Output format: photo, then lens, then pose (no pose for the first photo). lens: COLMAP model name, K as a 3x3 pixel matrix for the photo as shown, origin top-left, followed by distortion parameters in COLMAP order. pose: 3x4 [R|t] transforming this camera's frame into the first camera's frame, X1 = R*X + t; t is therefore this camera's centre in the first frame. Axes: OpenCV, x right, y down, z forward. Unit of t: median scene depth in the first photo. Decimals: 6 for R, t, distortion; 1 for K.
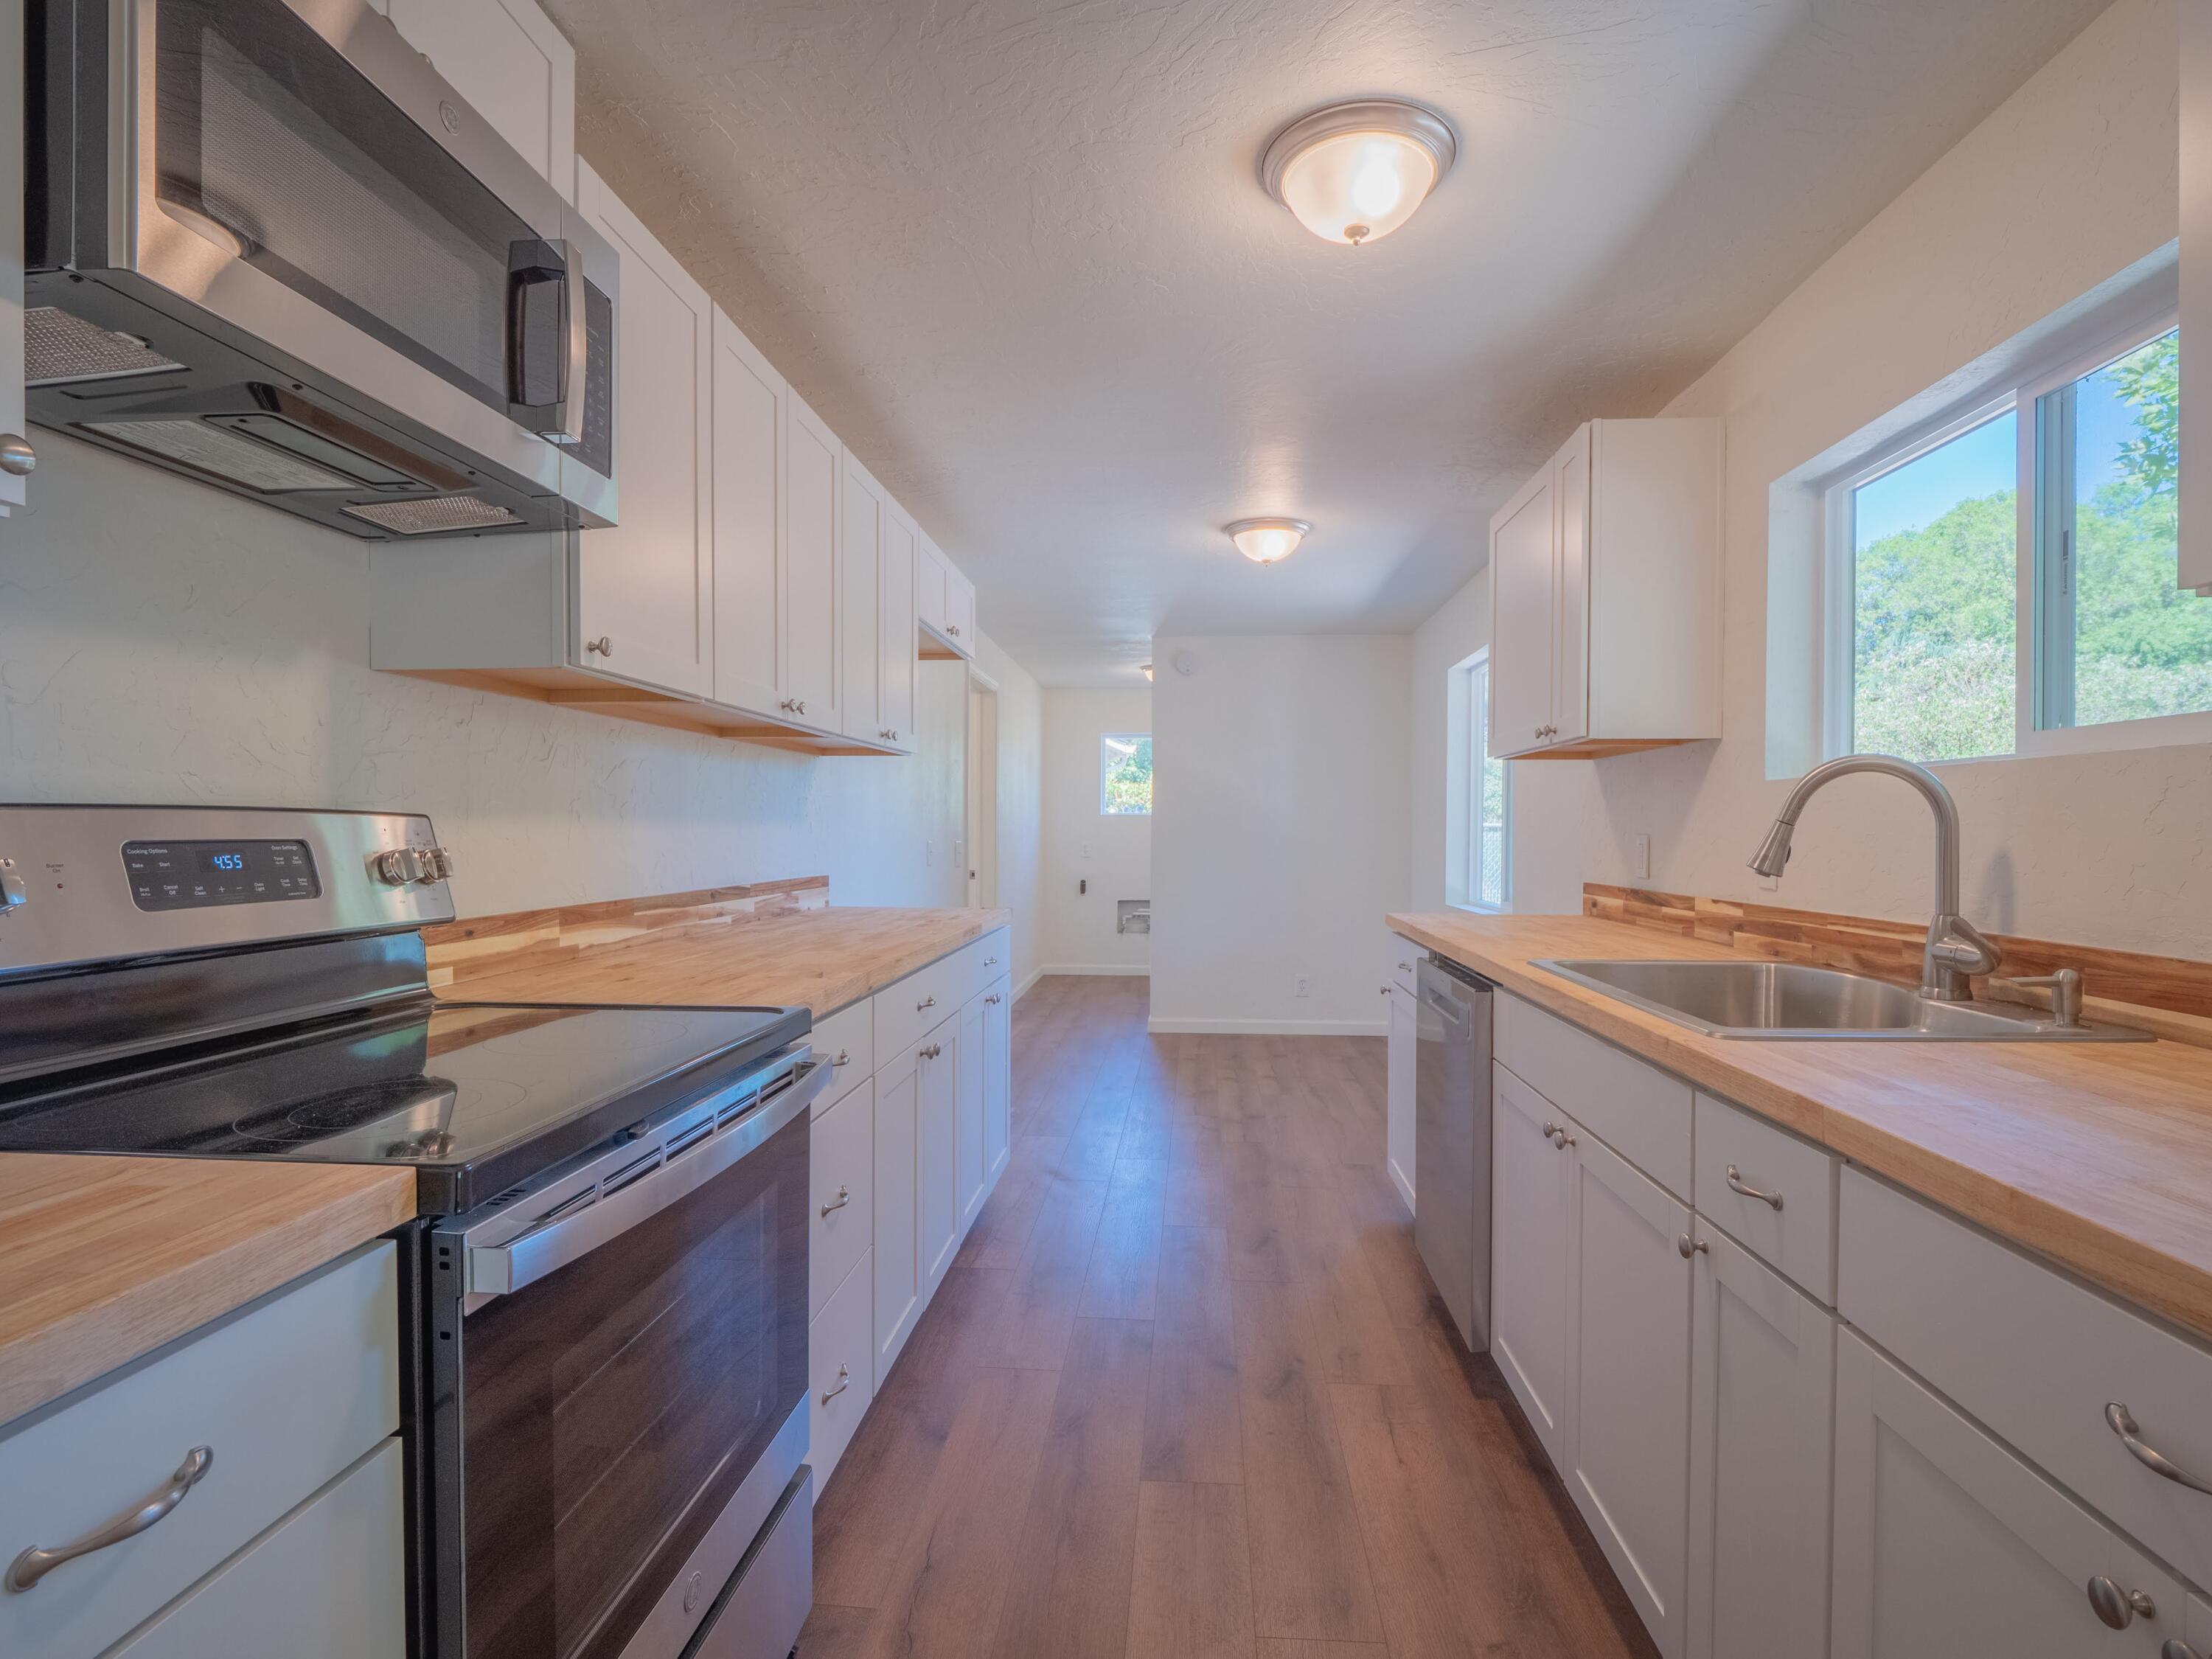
lens RADIAL K [[1082.2, 0, 1113.3], [0, 1082.2, 844.4], [0, 0, 1]] dist [-0.008492, -0.004088]
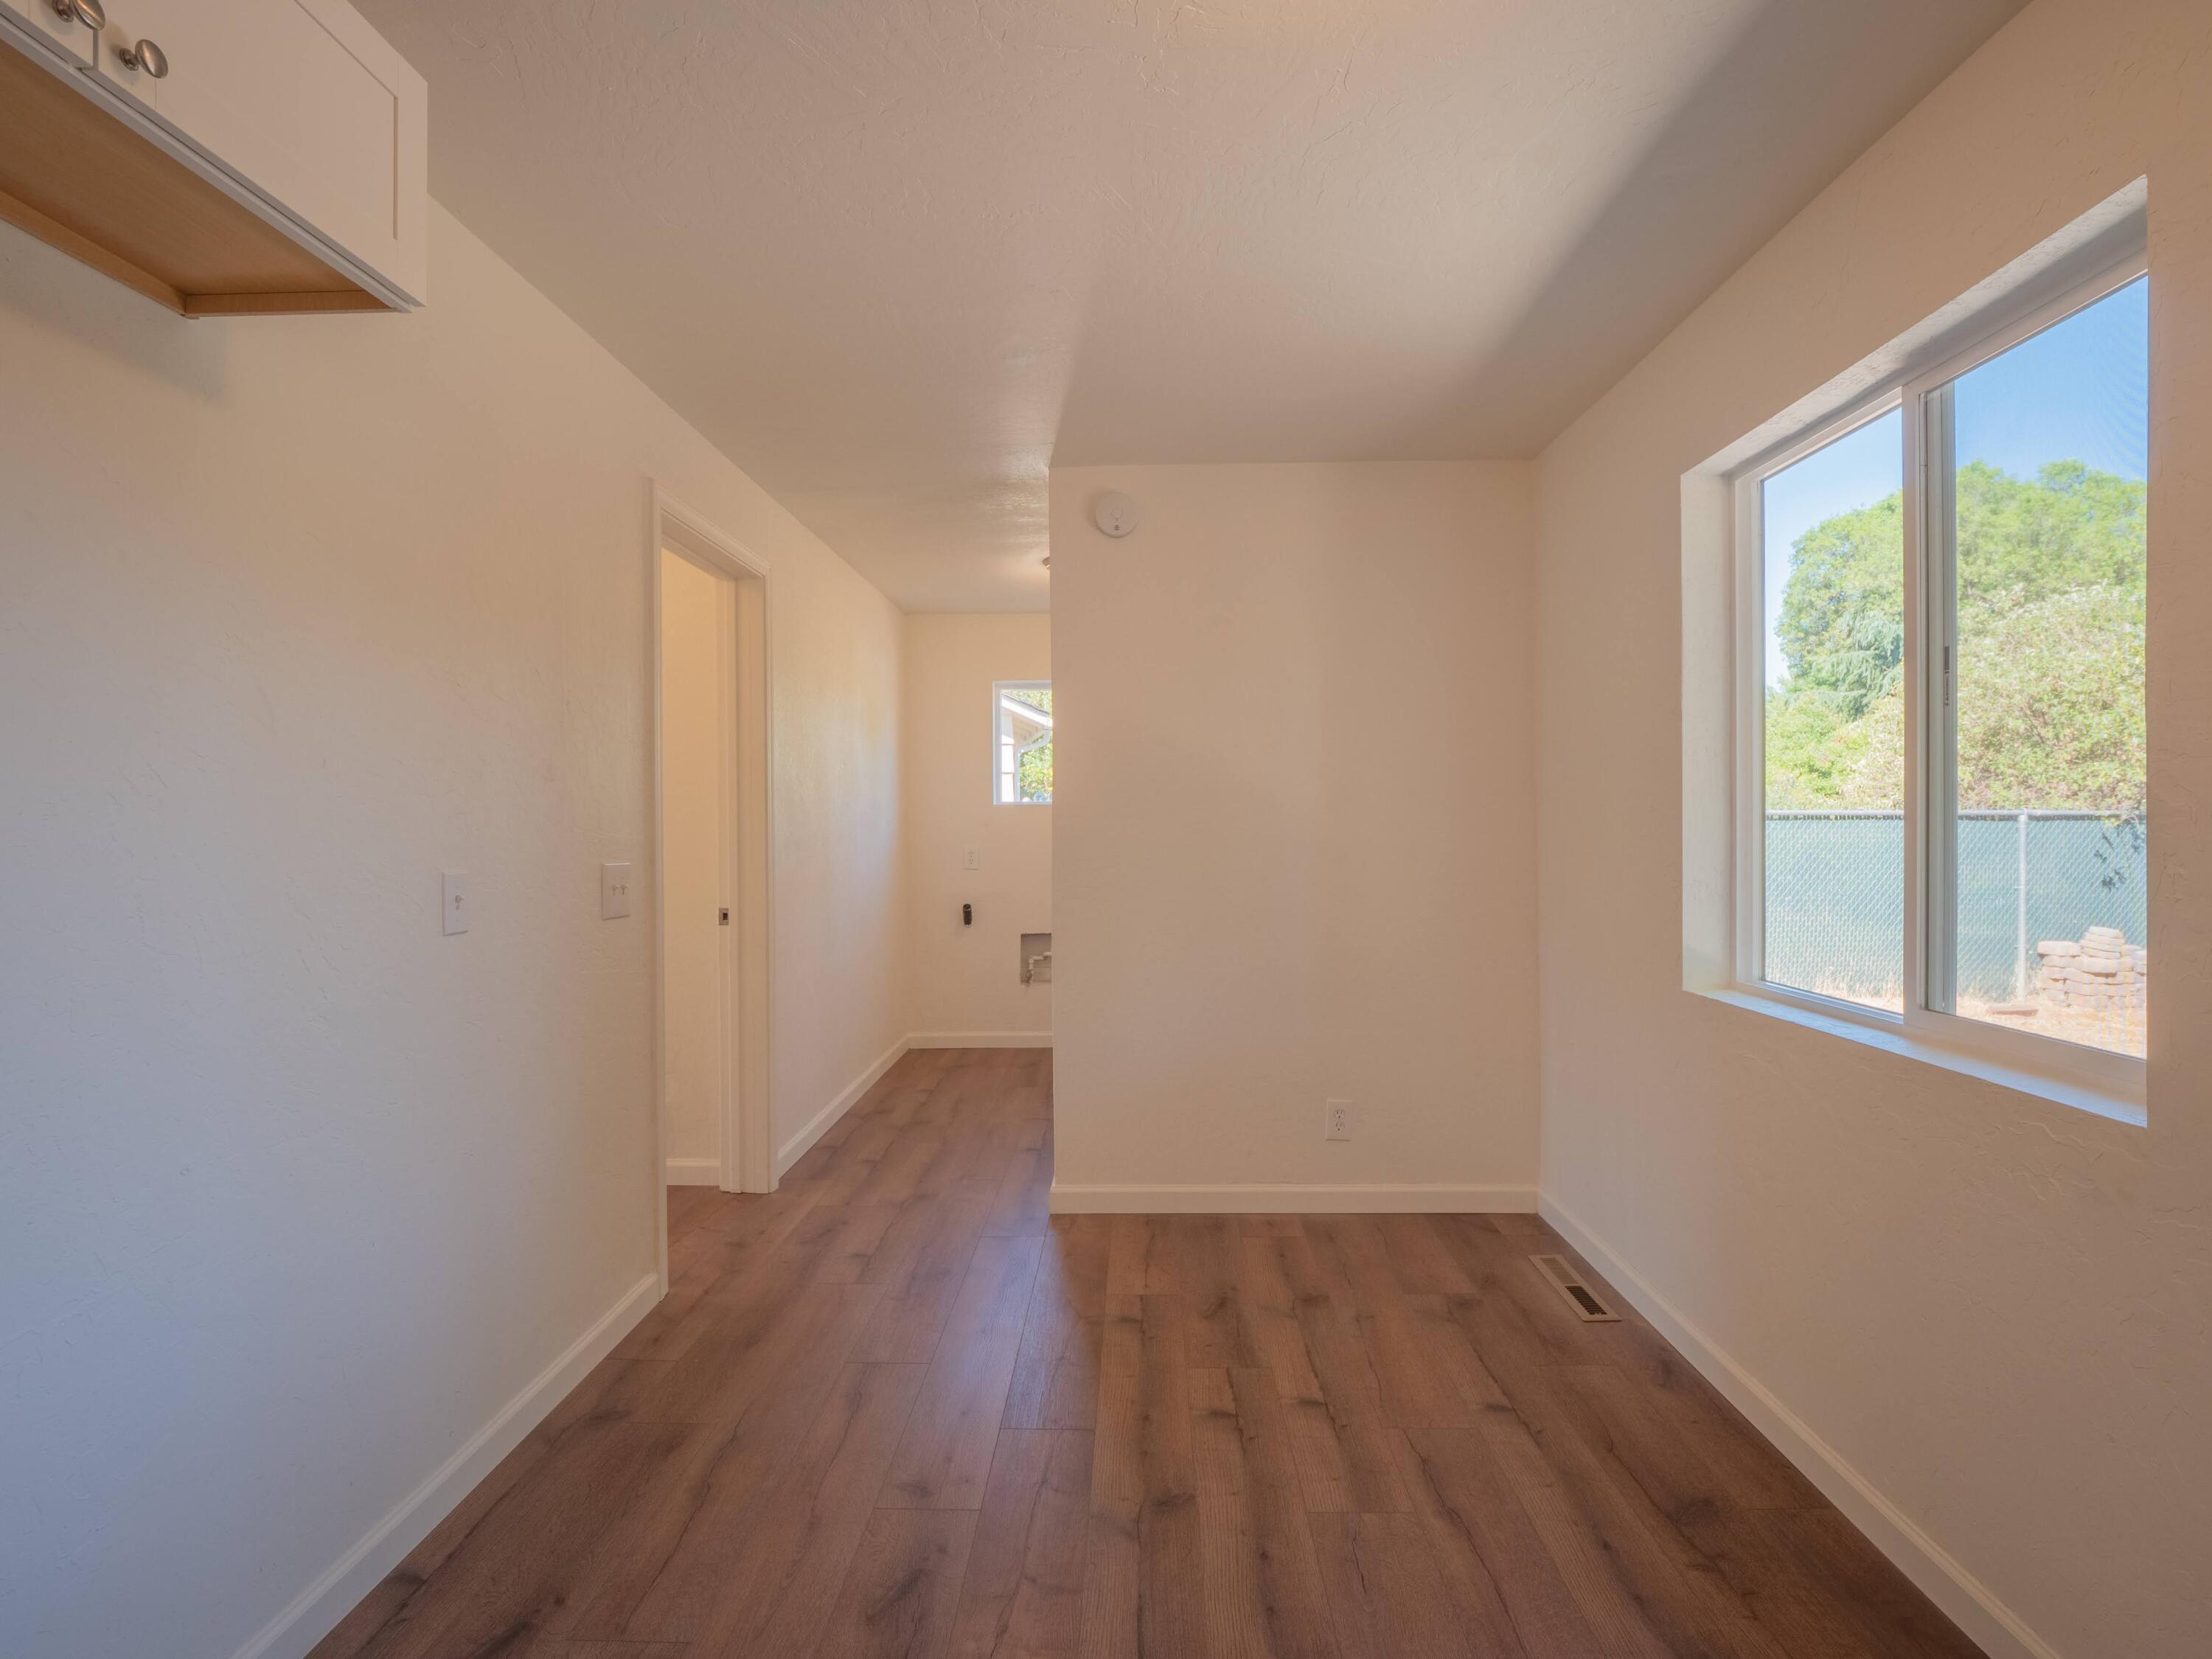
lens RADIAL K [[1082.2, 0, 1100.0], [0, 1082.2, 826.5], [0, 0, 1]] dist [-0.008492, -0.004088]
pose [[0.998992, -0.013642, 0.042776, 0.025453], [0.014160, 0.999830, -0.011824, -0.006509], [-0.042608, 0.012417, 0.999015, 0.328276]]
